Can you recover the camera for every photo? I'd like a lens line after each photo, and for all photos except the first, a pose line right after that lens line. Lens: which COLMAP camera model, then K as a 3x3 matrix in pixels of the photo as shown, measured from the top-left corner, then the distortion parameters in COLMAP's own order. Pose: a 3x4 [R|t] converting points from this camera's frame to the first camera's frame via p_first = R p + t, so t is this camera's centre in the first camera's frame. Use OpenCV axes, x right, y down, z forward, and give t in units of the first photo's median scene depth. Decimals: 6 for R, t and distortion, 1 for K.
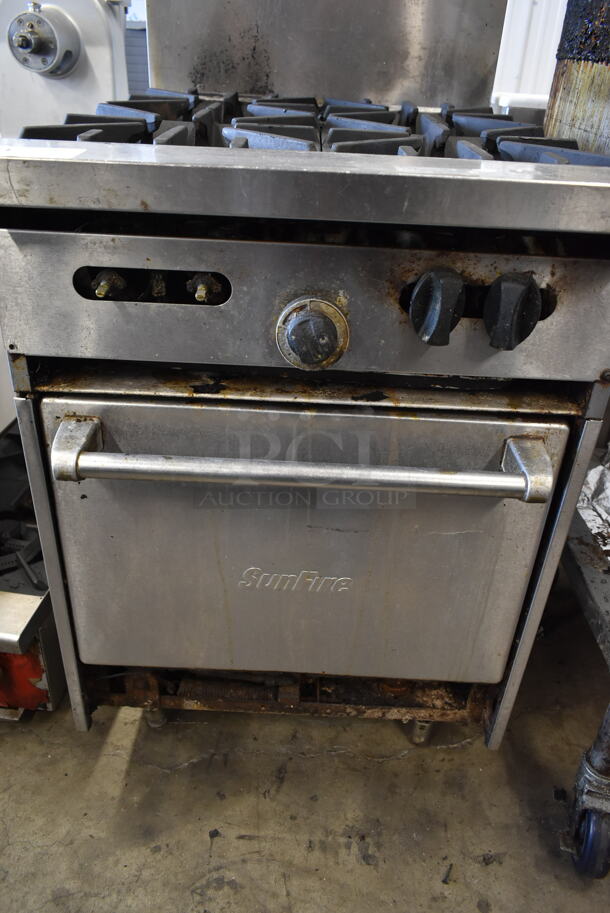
lens RADIAL K [[696.3, 0, 303.3], [0, 696.3, 454.8], [0, 0, 1]] dist [-0.026832, 0.016899]
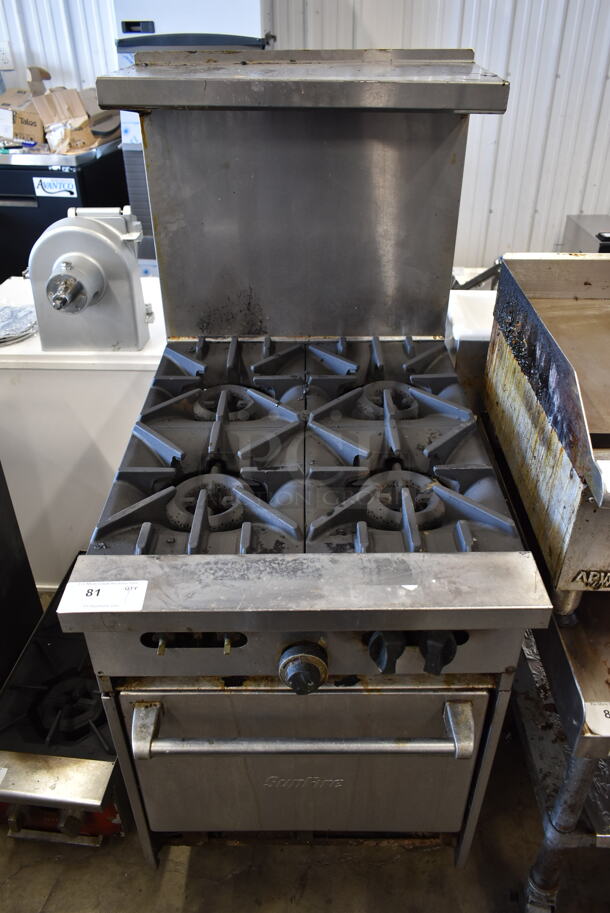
lens RADIAL K [[696.3, 0, 303.0], [0, 696.3, 457.7], [0, 0, 1]] dist [-0.026832, 0.016899]
pose [[0.998291, -0.054329, -0.021515, 0.059997], [0.055310, 0.997315, 0.047986, -0.610804], [0.018850, -0.049094, 0.998616, -0.403539]]
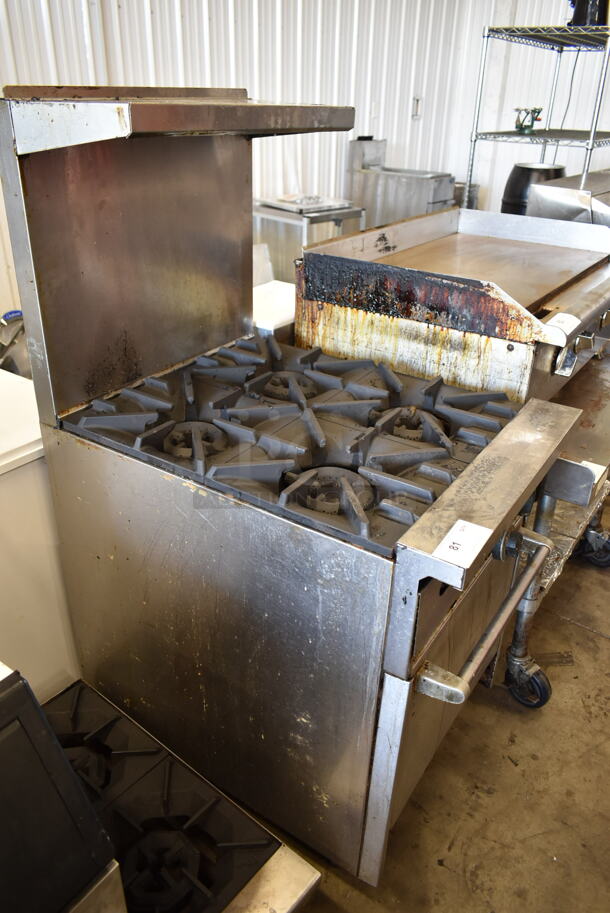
lens RADIAL K [[696.3, 0, 304.4], [0, 696.3, 459.2], [0, 0, 1]] dist [-0.026832, 0.016899]
pose [[0.540171, -0.433555, 0.721280, -1.370292], [0.441178, 0.875753, 0.196006, -0.863466], [-0.716643, 0.212336, 0.664331, 0.082733]]
